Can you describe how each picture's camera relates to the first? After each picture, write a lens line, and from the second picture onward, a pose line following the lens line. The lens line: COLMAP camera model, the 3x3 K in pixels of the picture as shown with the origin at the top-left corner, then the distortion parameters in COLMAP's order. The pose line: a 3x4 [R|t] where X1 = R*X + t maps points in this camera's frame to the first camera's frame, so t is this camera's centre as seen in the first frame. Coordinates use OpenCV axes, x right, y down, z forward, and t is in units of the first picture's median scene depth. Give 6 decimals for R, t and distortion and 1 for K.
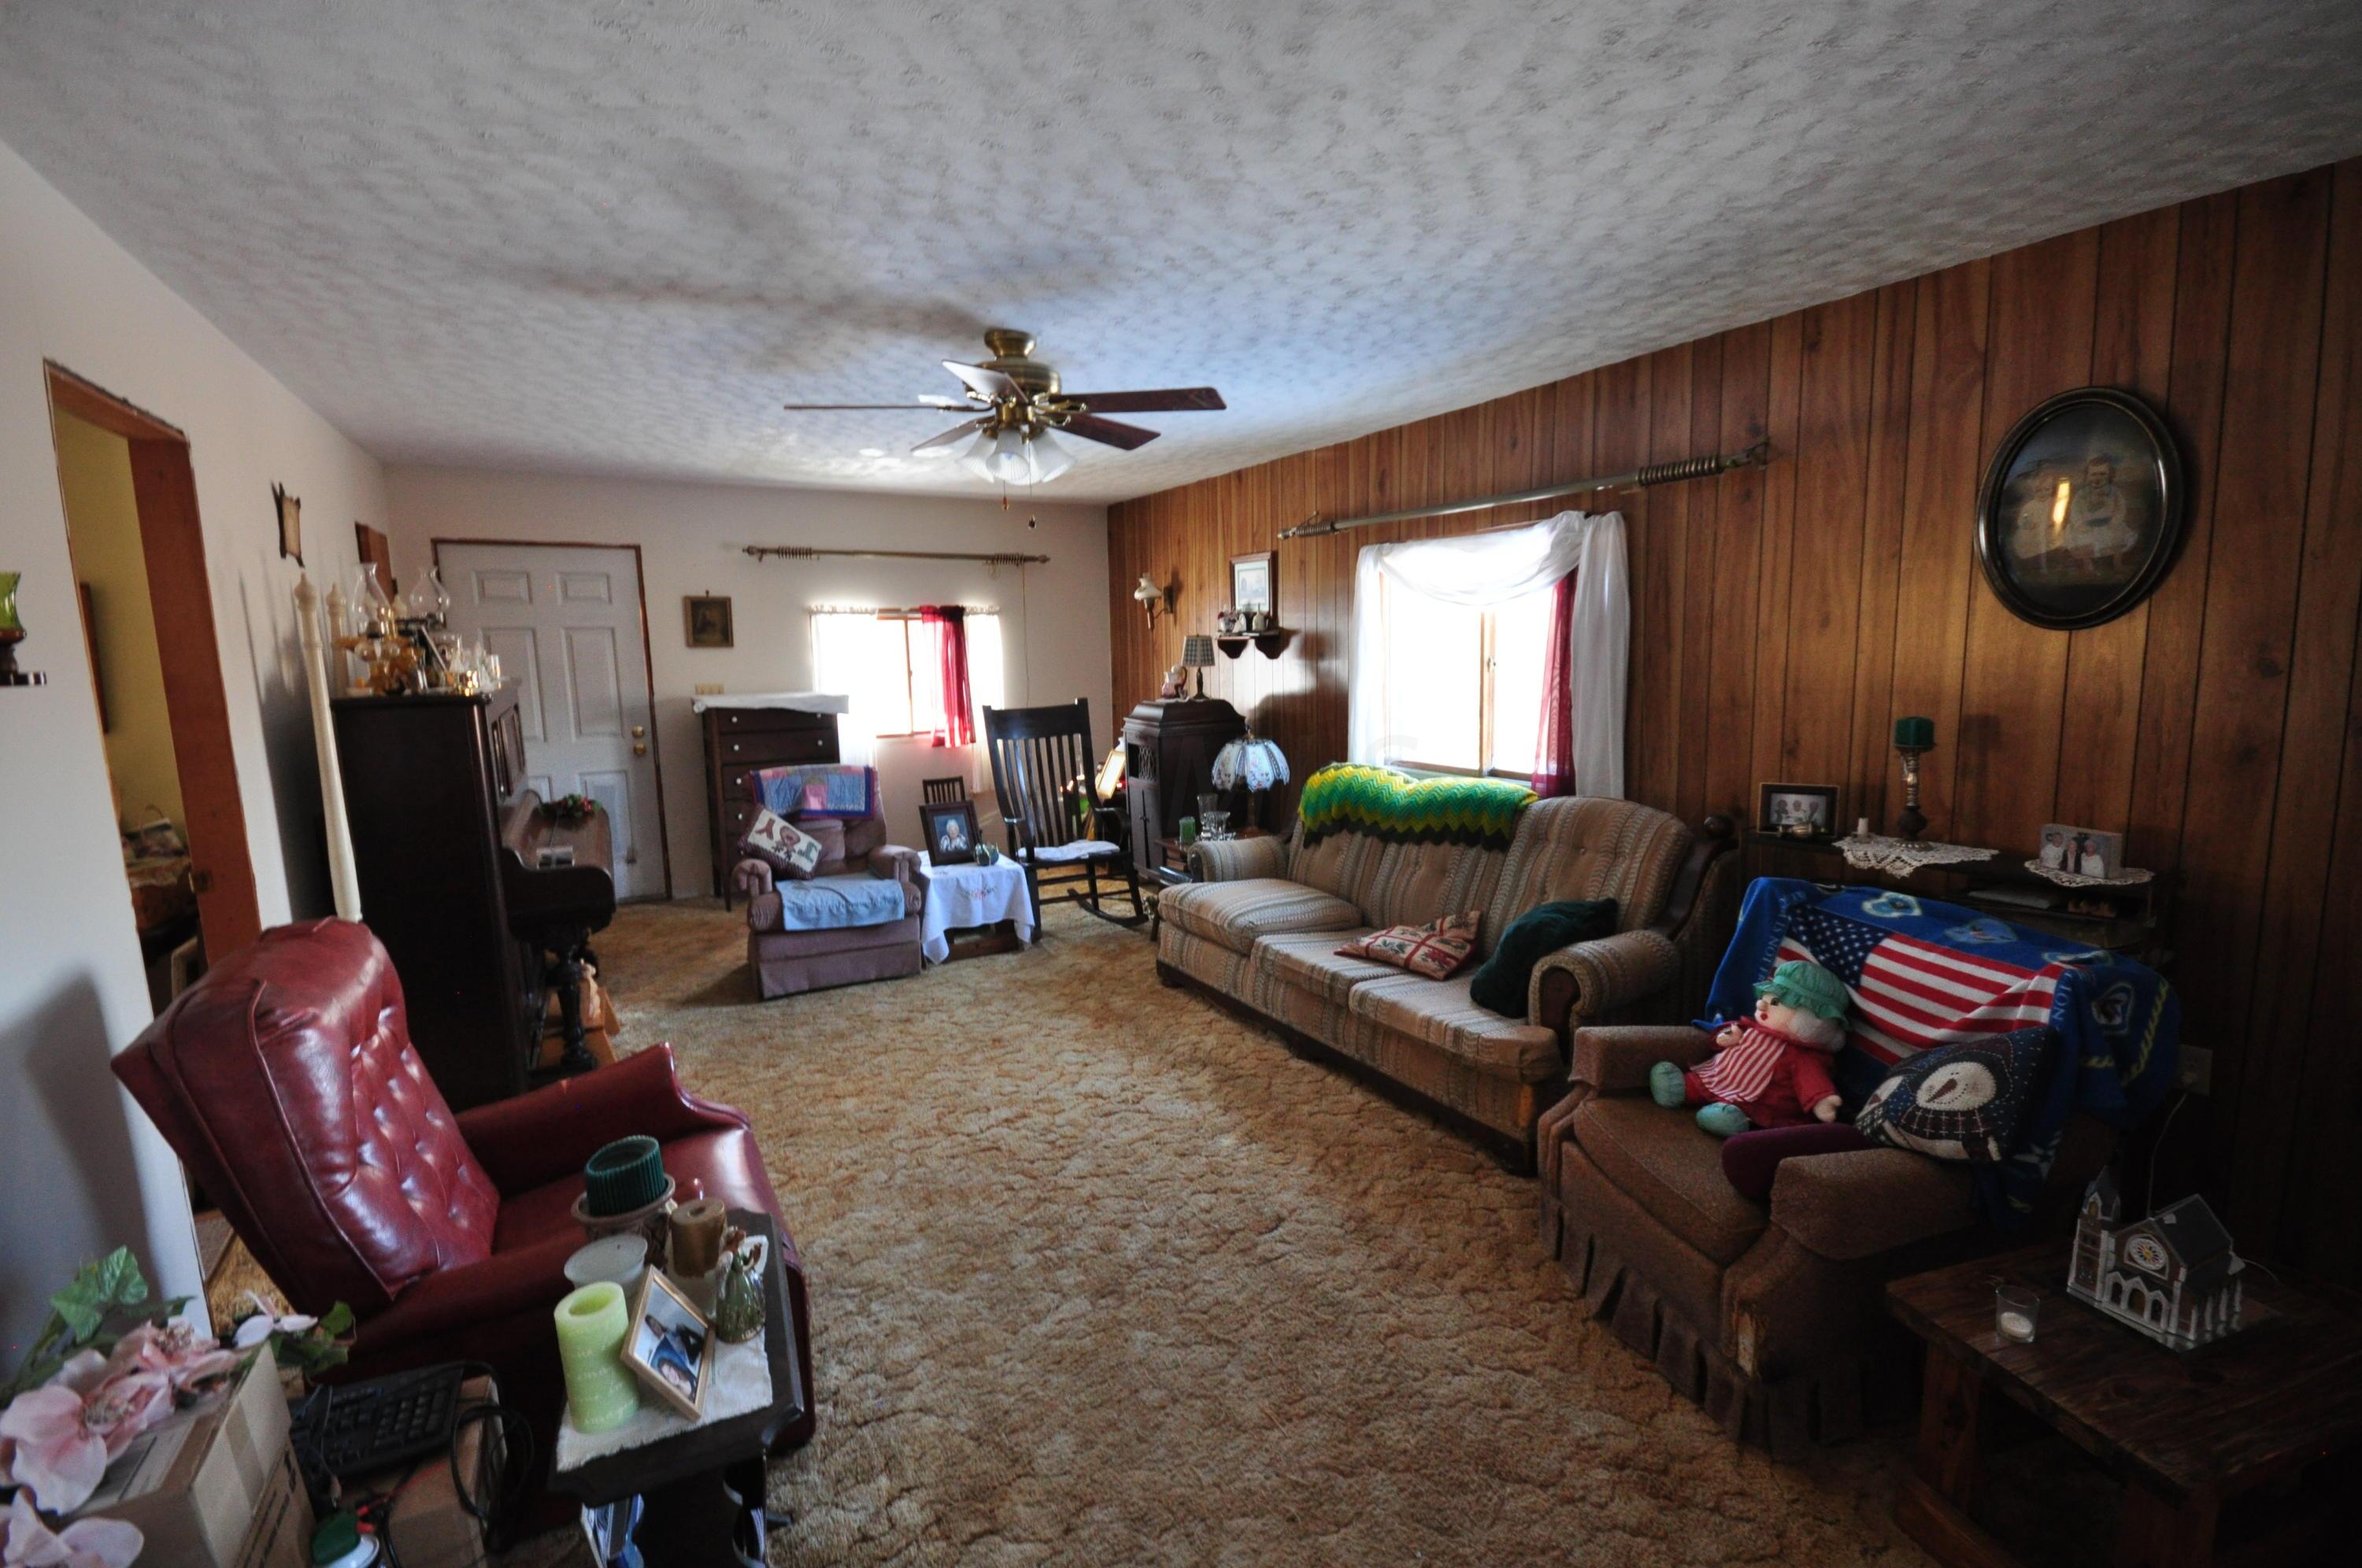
lens RADIAL K [[1028.1, 0, 1195.1], [0, 1028.1, 781.7], [0, 0, 1]] dist [-0.001584, -0.000759]
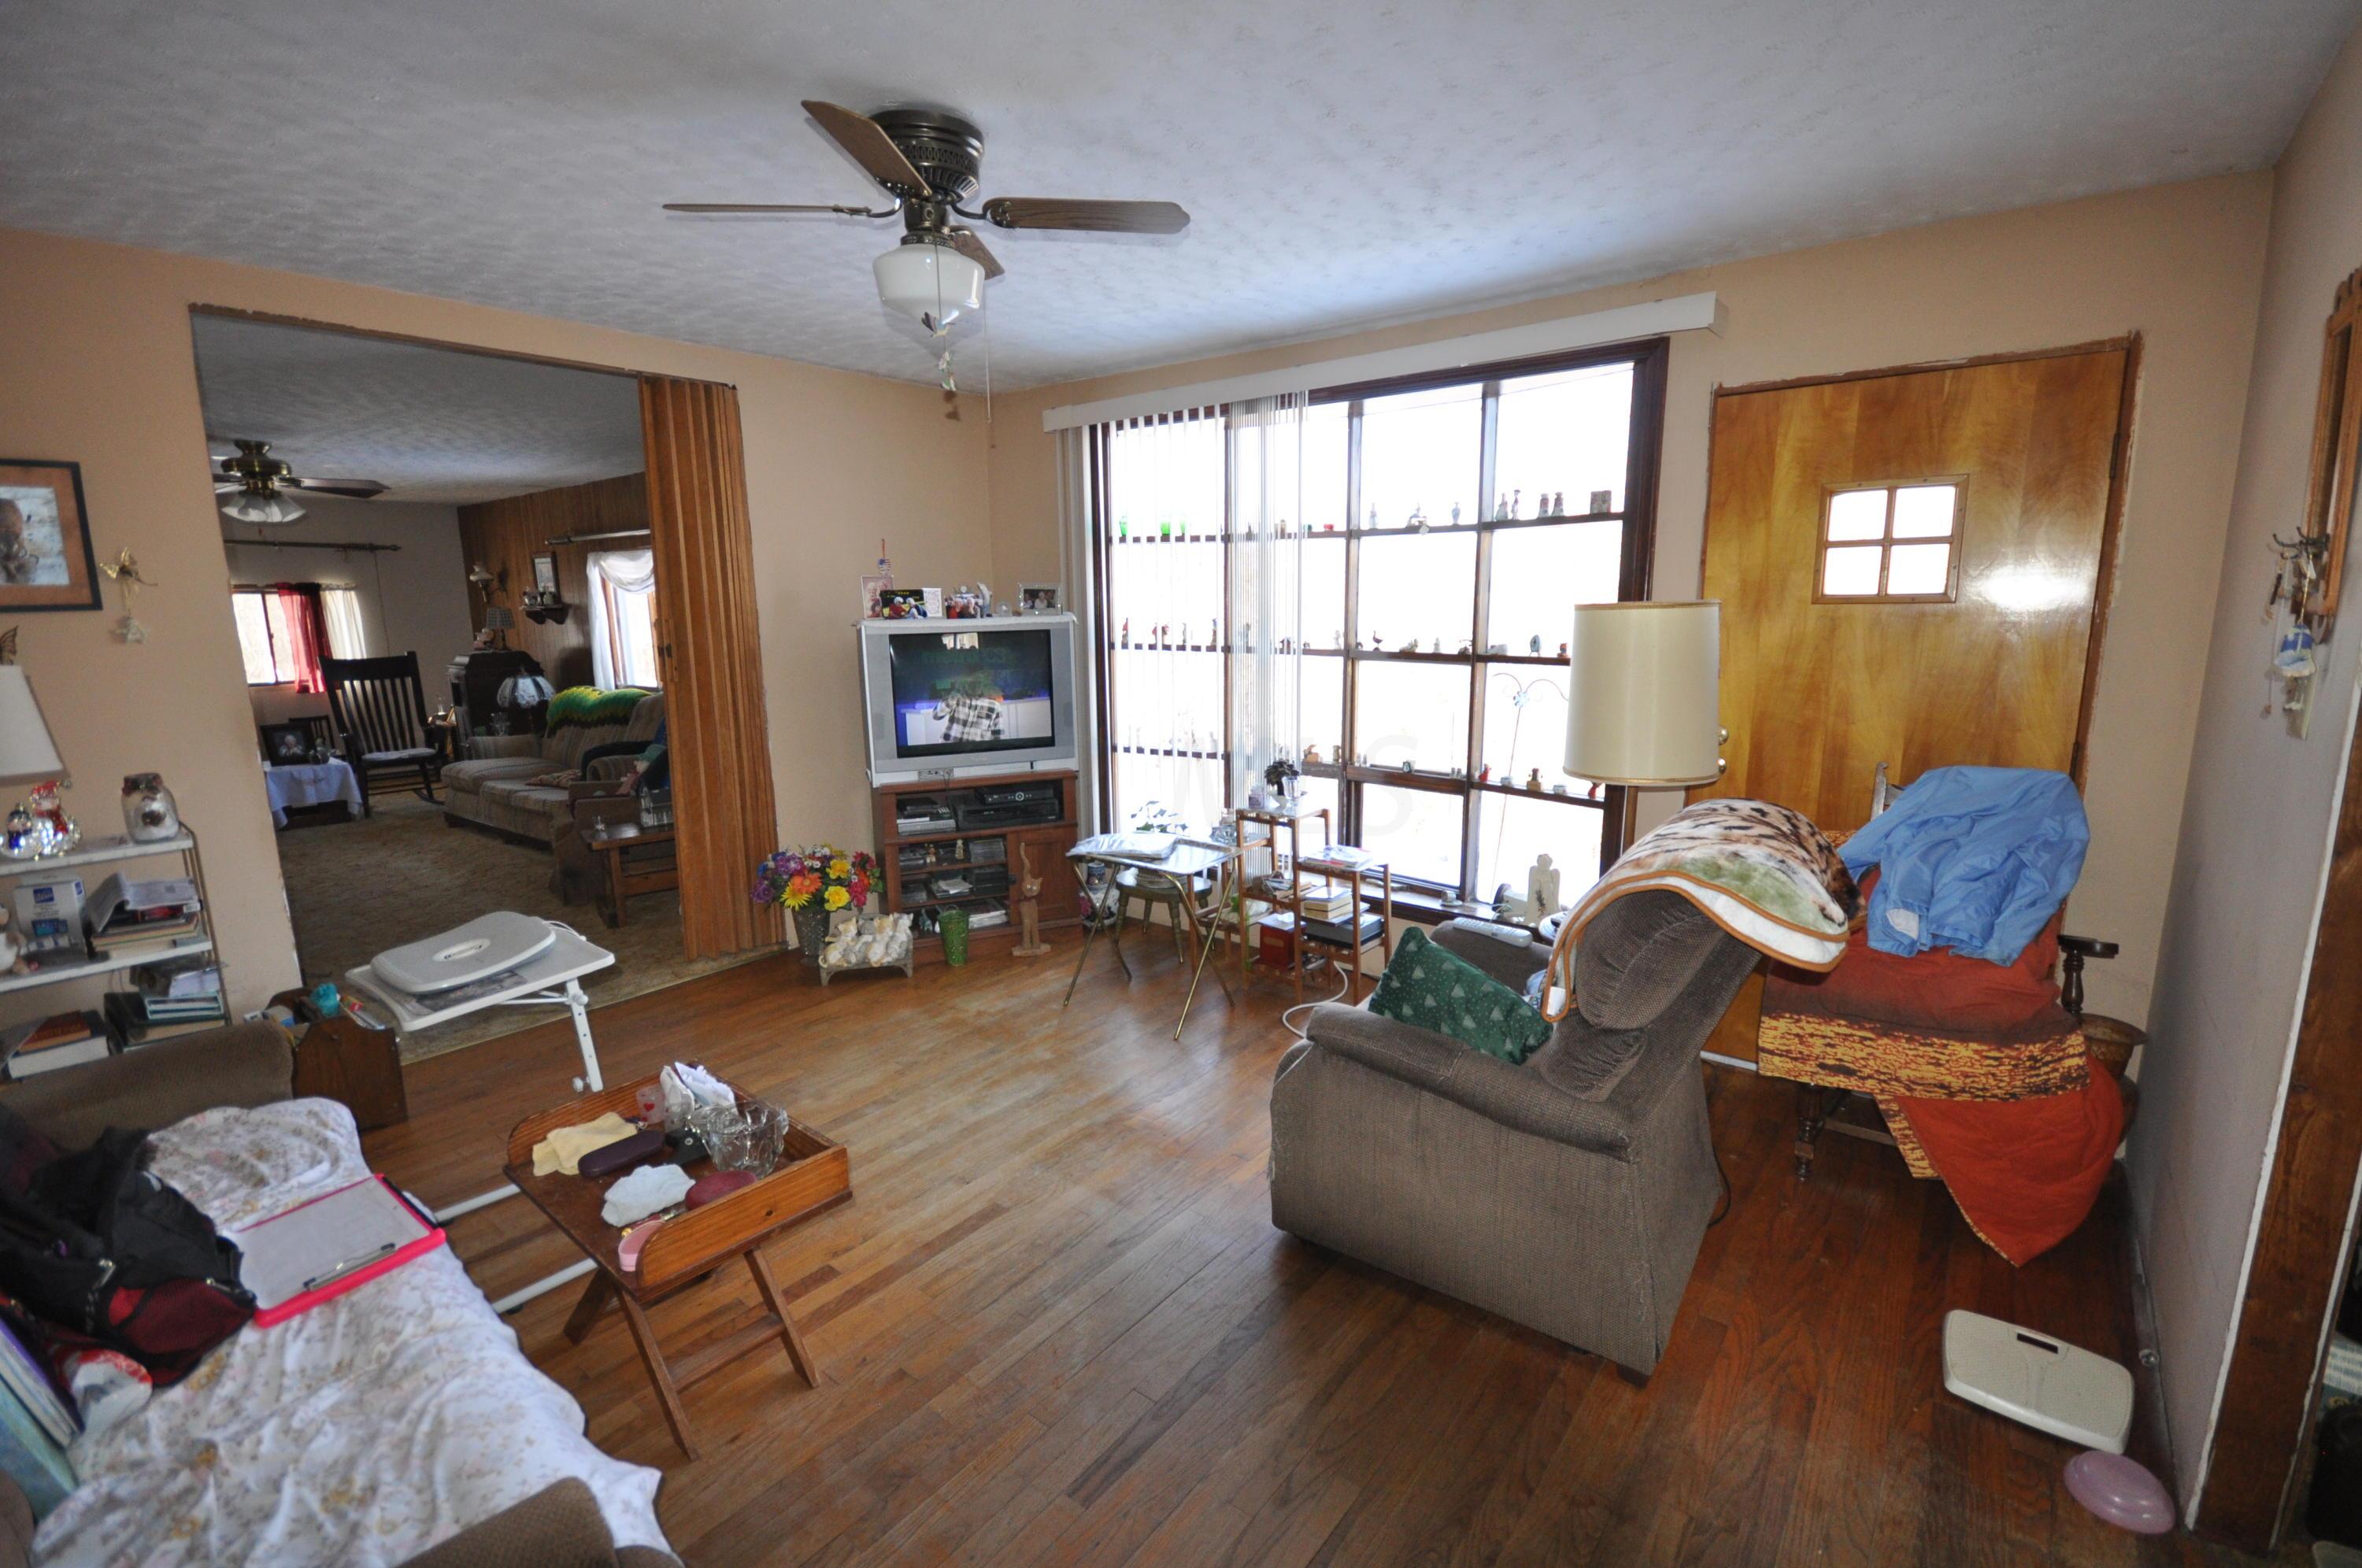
lens RADIAL K [[1028.1, 0, 1195.1], [0, 1028.1, 781.7], [0, 0, 1]] dist [-0.001584, -0.000759]
pose [[0.929981, -0.053913, 0.363632, 0.399281], [0.045560, 0.998464, 0.031515, 0.110608], [-0.364773, -0.012741, 0.931009, -0.766809]]
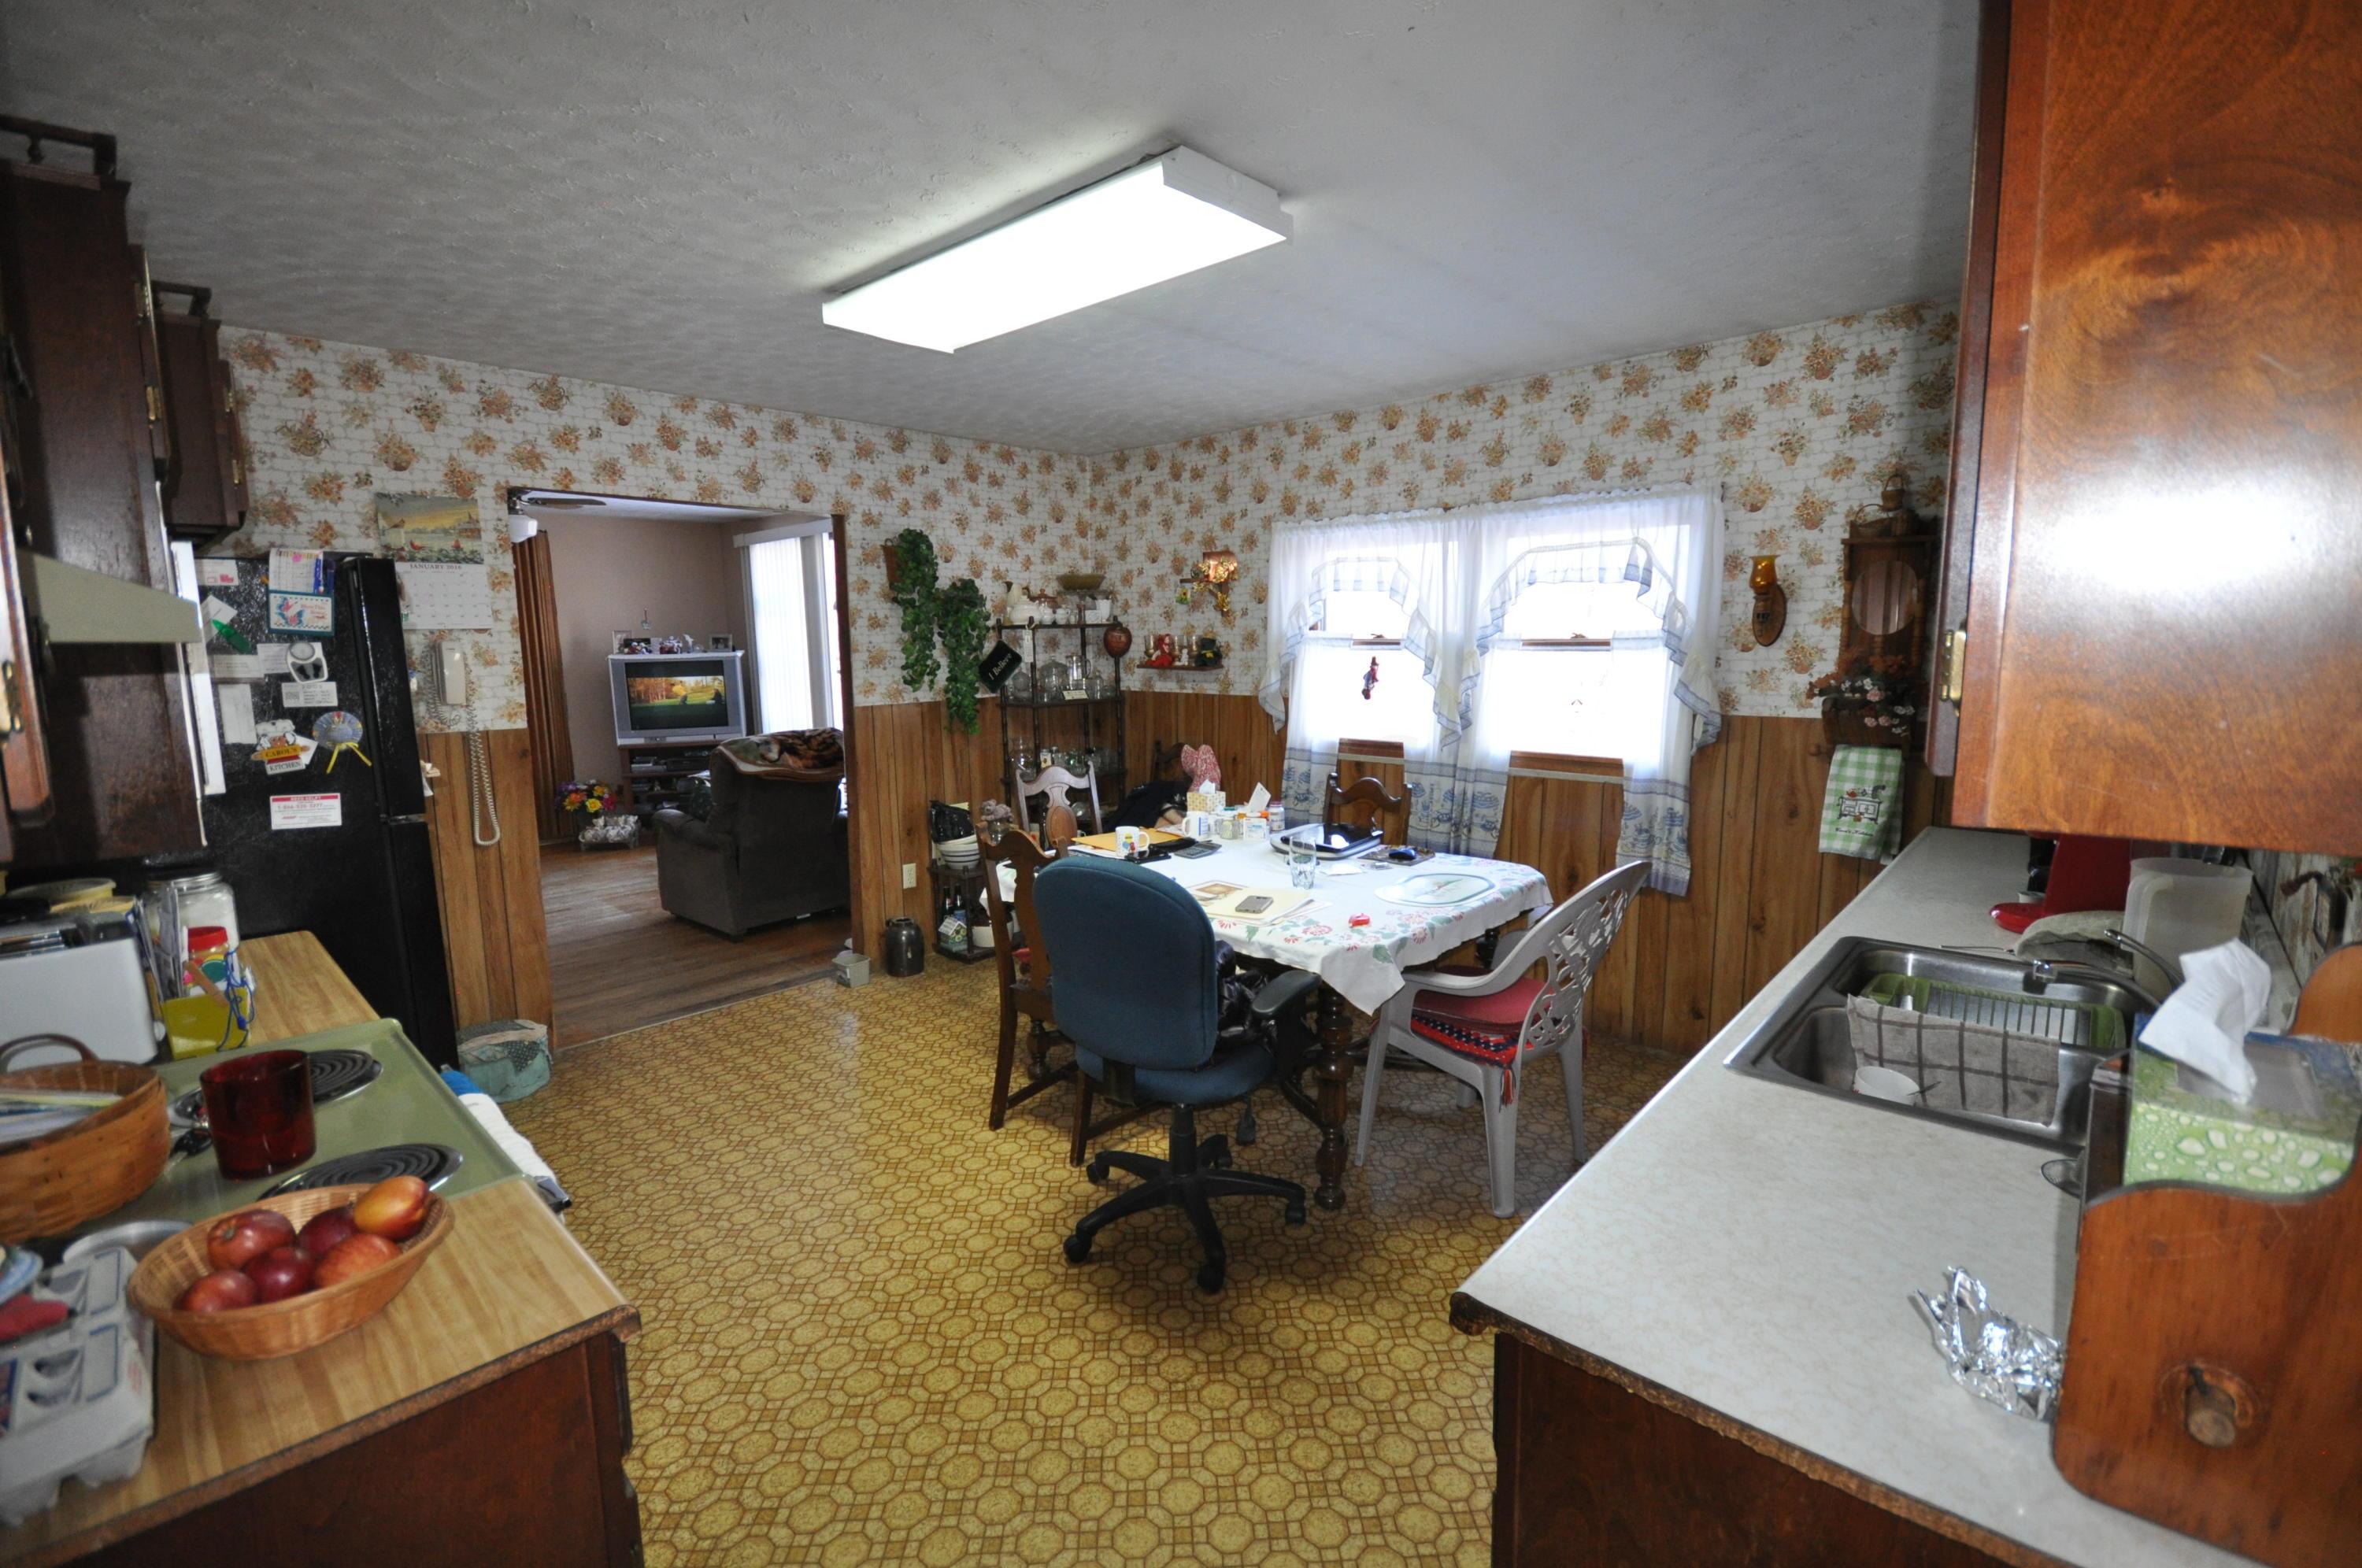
lens RADIAL K [[1028.1, 0, 1195.1], [0, 1028.1, 781.7], [0, 0, 1]] dist [-0.001584, -0.000759]
pose [[0.949247, -0.036339, 0.312424, 1.375199], [0.040236, 0.999172, -0.006036, 0.396648], [-0.311946, 0.018301, 0.949924, -2.852353]]
